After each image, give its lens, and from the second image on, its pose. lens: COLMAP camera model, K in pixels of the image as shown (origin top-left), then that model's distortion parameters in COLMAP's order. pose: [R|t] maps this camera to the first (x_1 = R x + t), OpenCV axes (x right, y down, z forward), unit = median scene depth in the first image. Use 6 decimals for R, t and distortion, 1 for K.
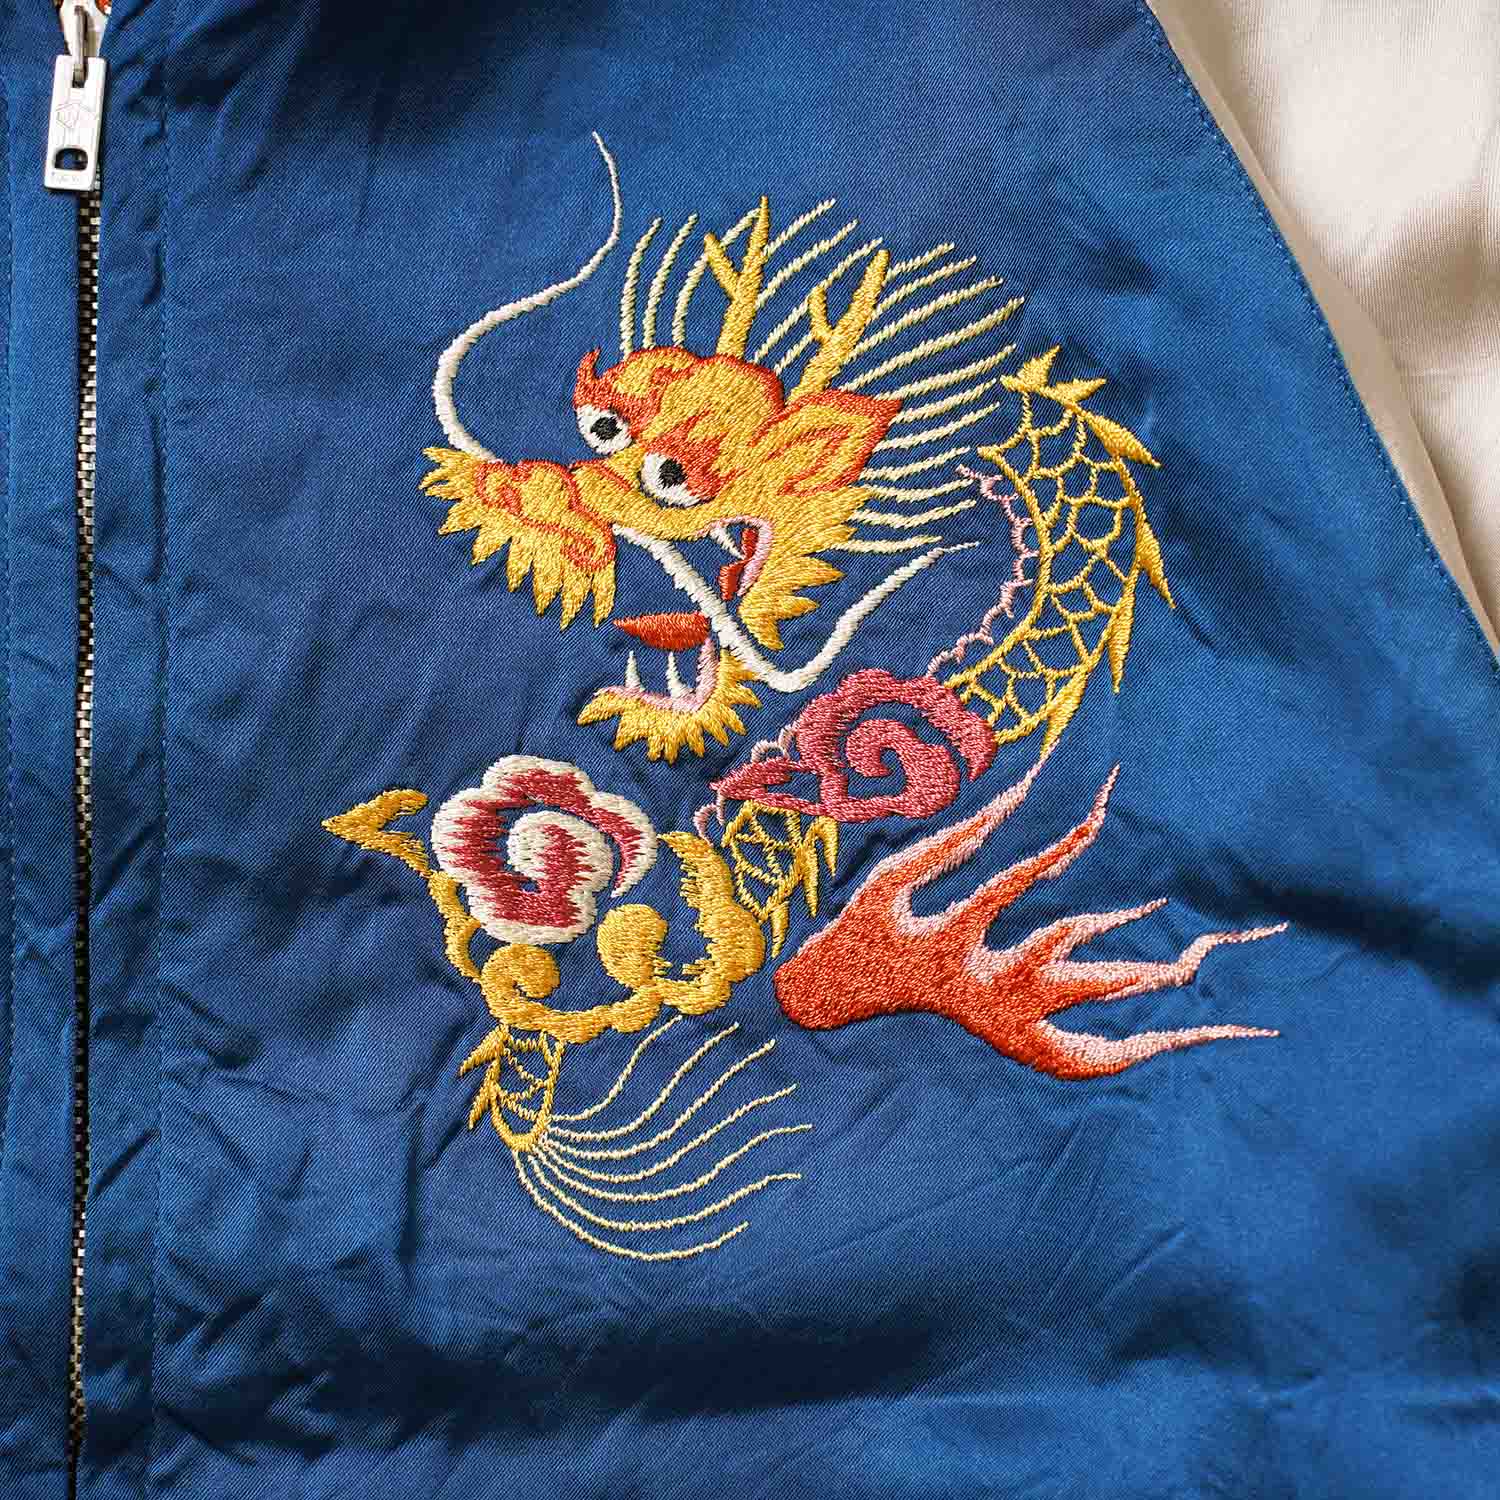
lens RADIAL K [[4626.4, 0, 750.0], [0, 4626.4, 750.0], [0, 0, 1]] dist [0.491224, 1.055063]
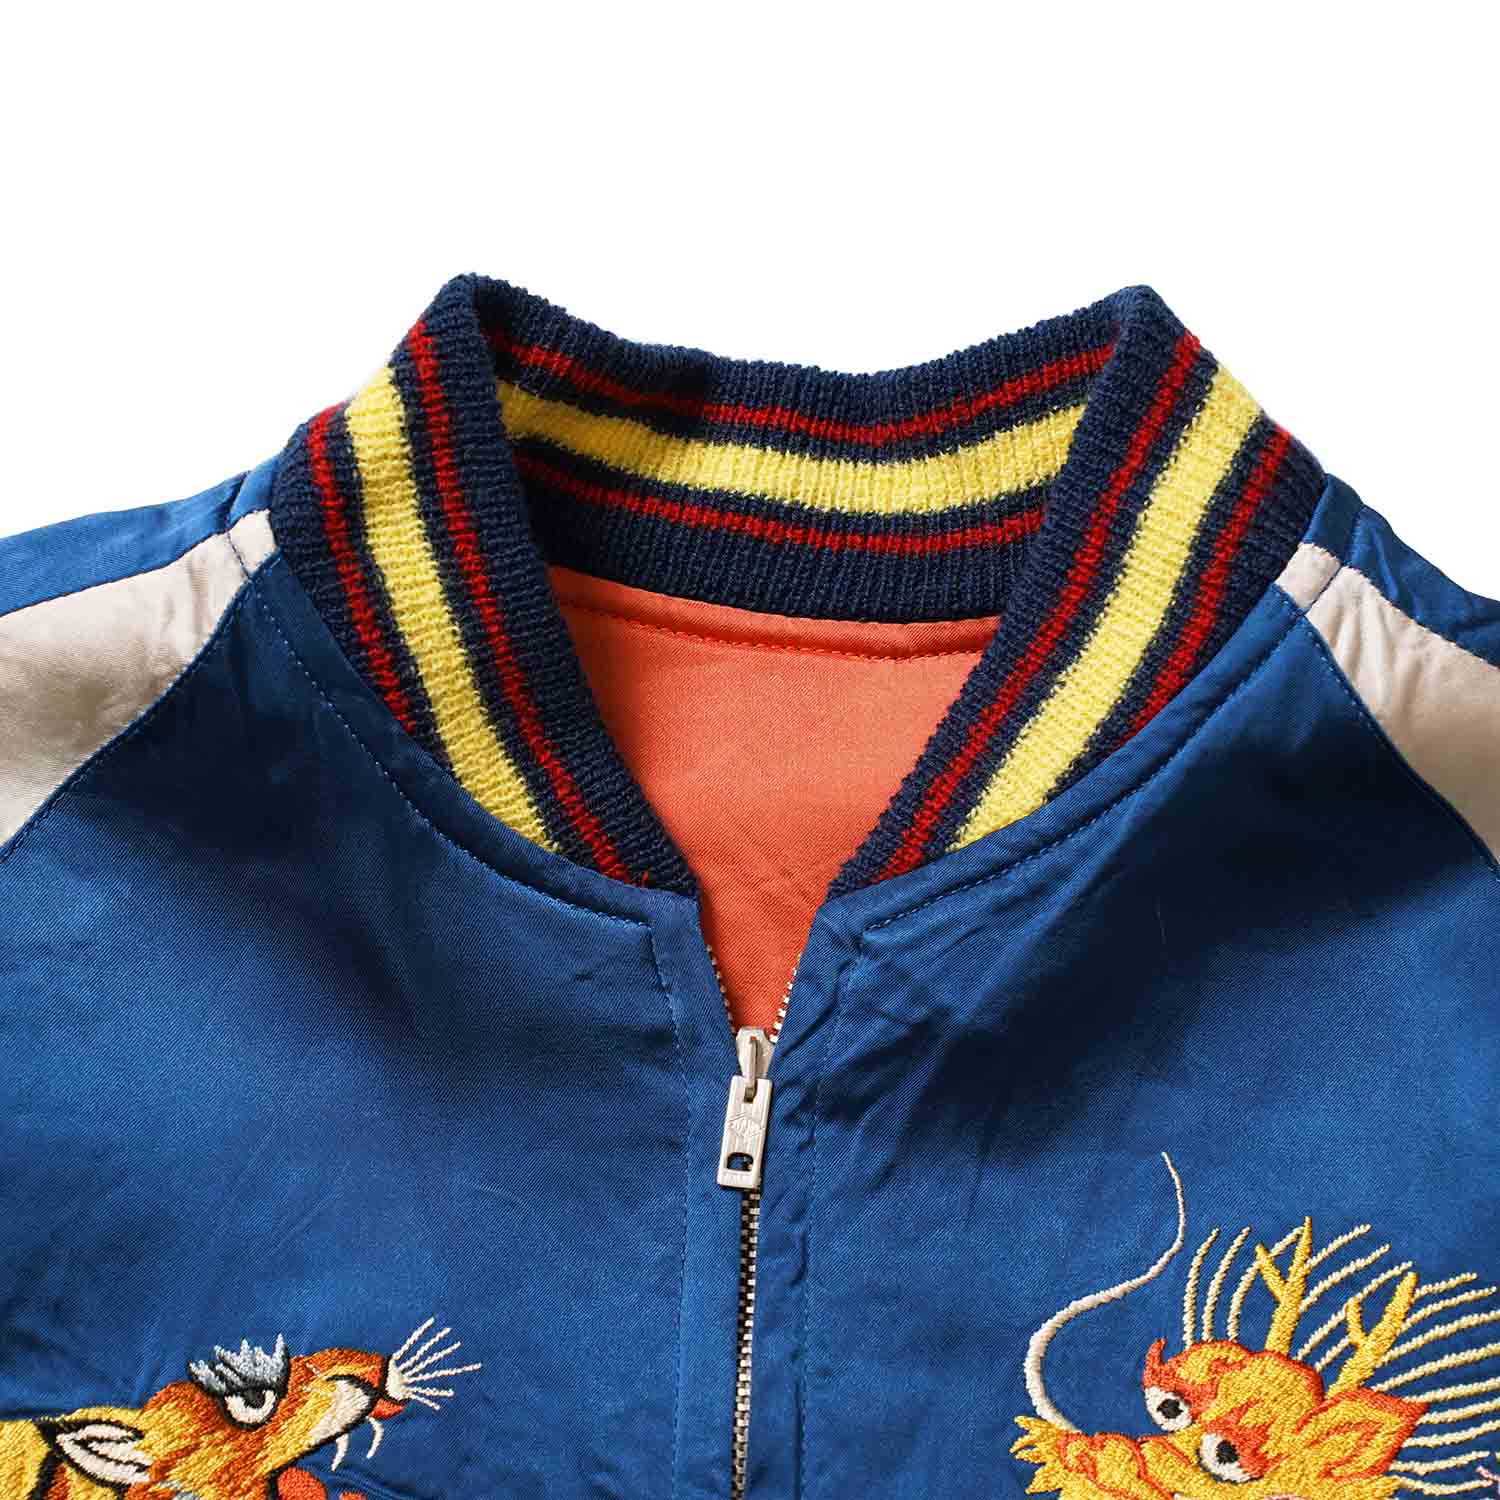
lens RADIAL K [[4626.4, 0, 750.0], [0, 4626.4, 750.0], [0, 0, 1]] dist [0.491224, 1.055063]
pose [[0.998422, 0.049409, -0.026681, -0.114314], [-0.052251, 0.991495, -0.119195, -0.087638], [0.020565, 0.120401, 0.992512, -0.208459]]
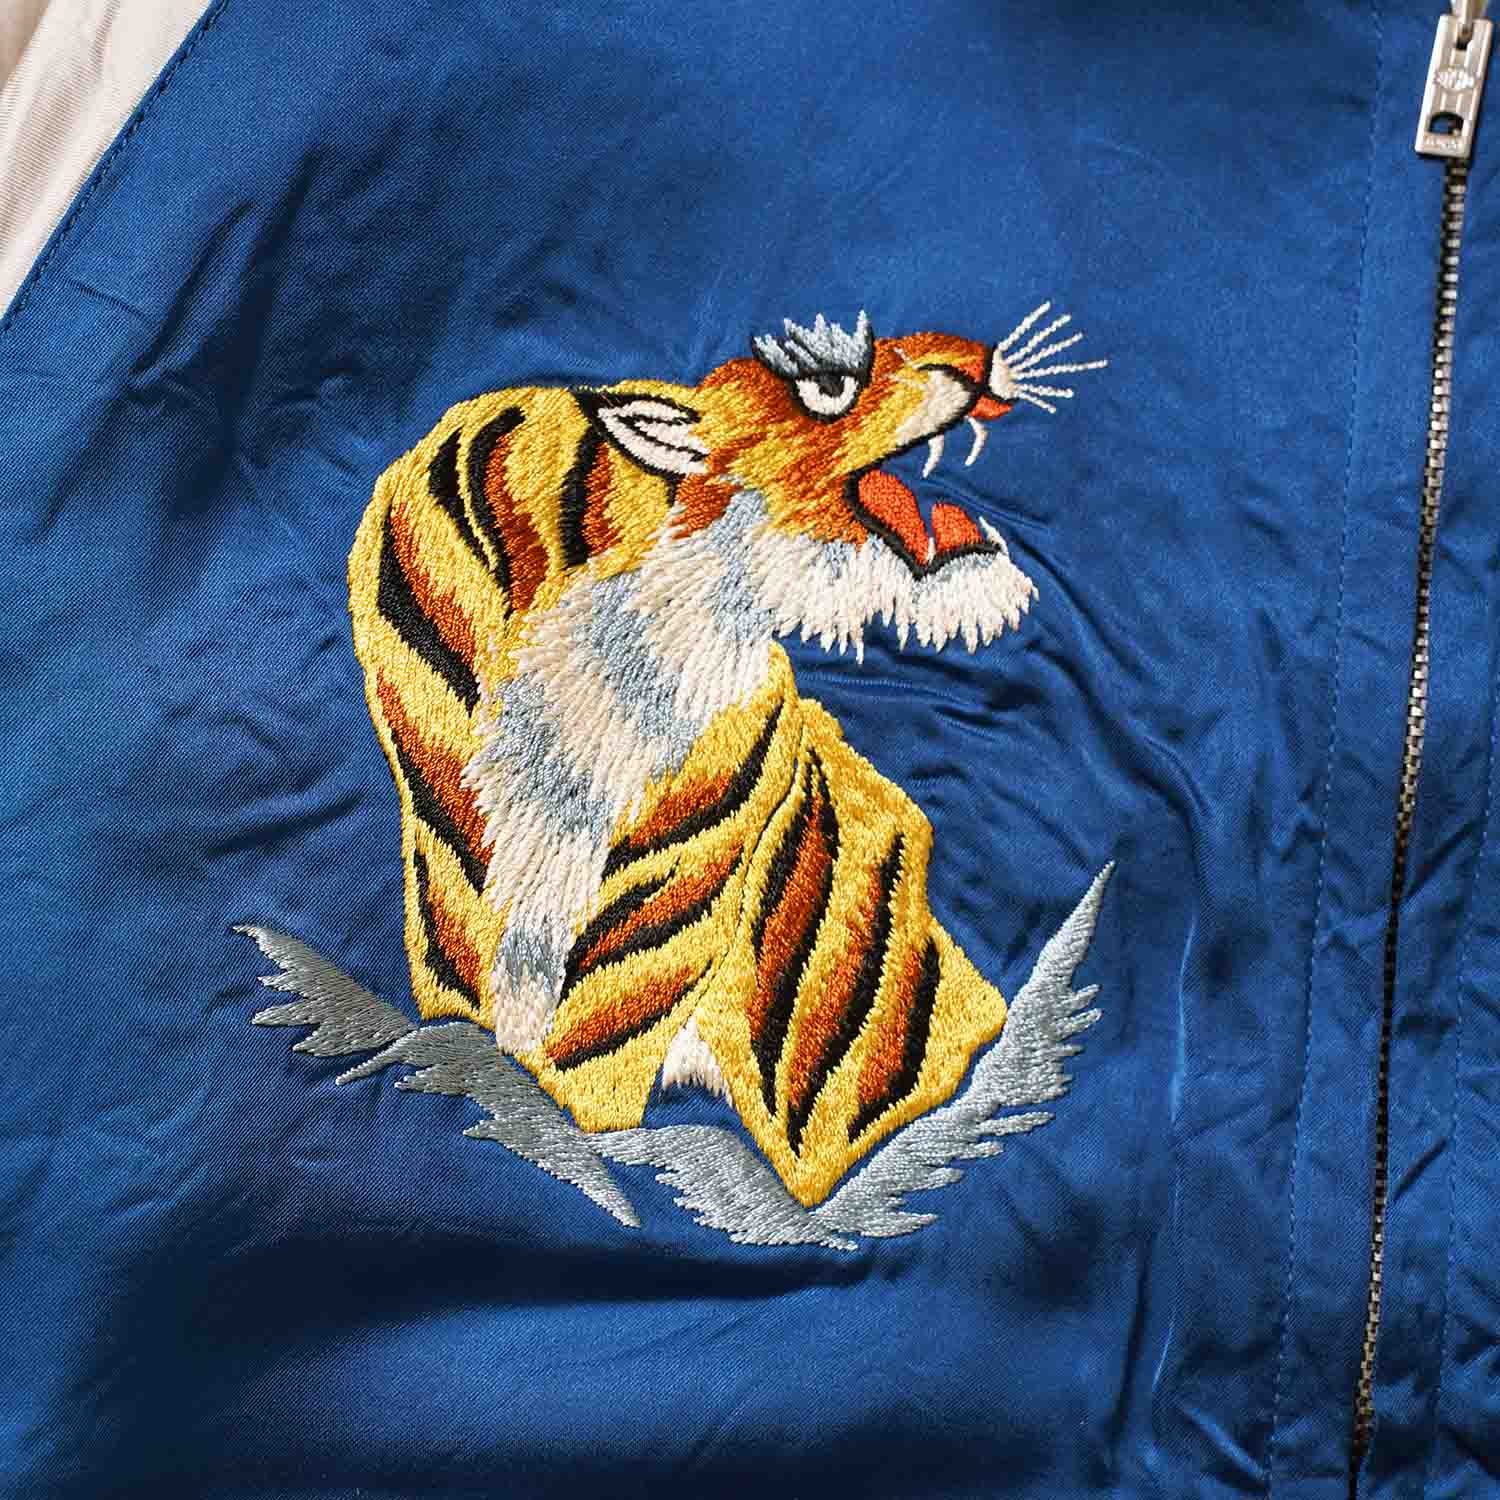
lens RADIAL K [[4626.4, 0, 750.0], [0, 4626.4, 750.0], [0, 0, 1]] dist [0.491224, 1.055063]
pose [[0.994685, 0.101424, -0.017724, -0.254898], [-0.101238, 0.994800, 0.011098, 0.005428], [0.018757, -0.009244, 0.999781, 0.032792]]
